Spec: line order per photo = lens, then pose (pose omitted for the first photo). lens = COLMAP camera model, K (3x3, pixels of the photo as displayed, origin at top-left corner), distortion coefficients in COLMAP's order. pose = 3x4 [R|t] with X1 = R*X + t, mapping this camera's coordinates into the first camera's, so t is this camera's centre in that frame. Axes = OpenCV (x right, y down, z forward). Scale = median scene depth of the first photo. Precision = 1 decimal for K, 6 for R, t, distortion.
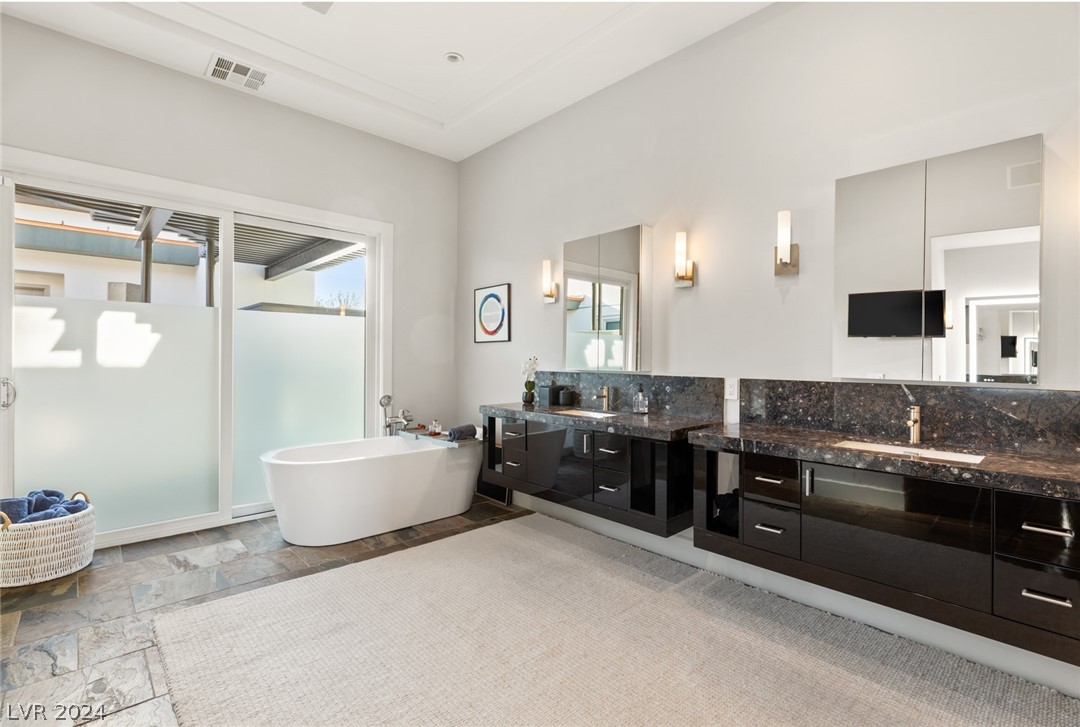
lens RADIAL K [[480.6, 0, 540.0], [0, 480.6, 363.5], [0, 0, 1]] dist [0.001300, 0.000136]
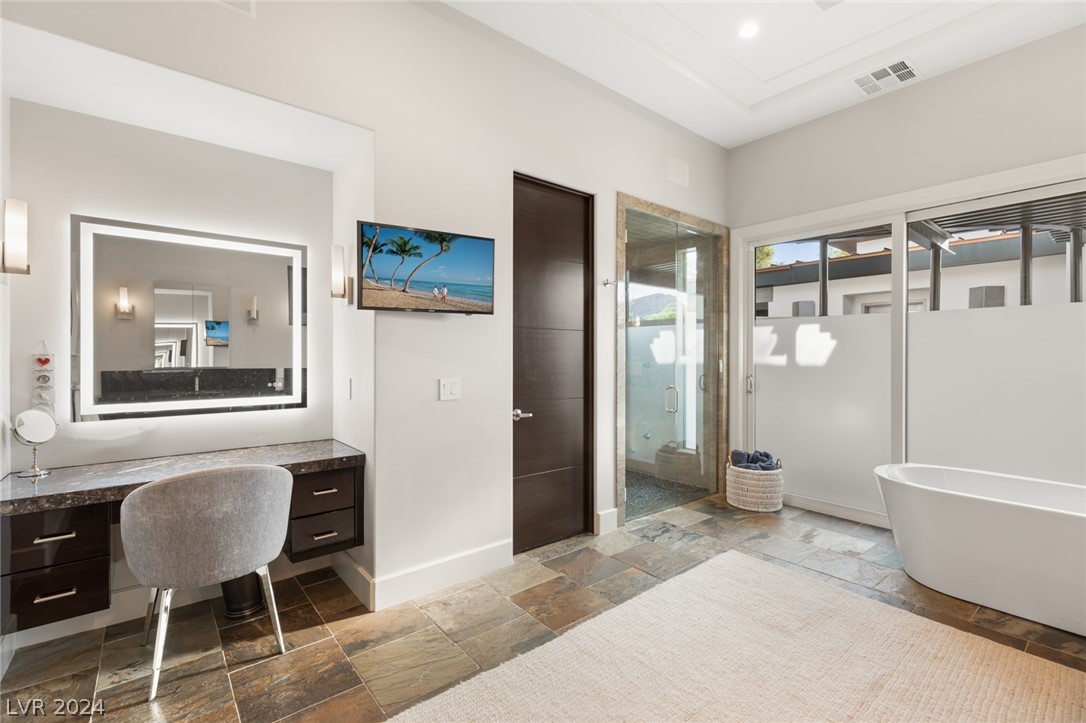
lens RADIAL K [[473.7, 0, 547.1], [0, 473.7, 353.6], [0, 0, 1]] dist [-0.000981, -0.000096]
pose [[-0.028101, -0.010210, -0.999553, 0.403241], [-0.018893, 0.999775, -0.009681, -0.005475], [0.999427, 0.018613, -0.028288, 0.361141]]
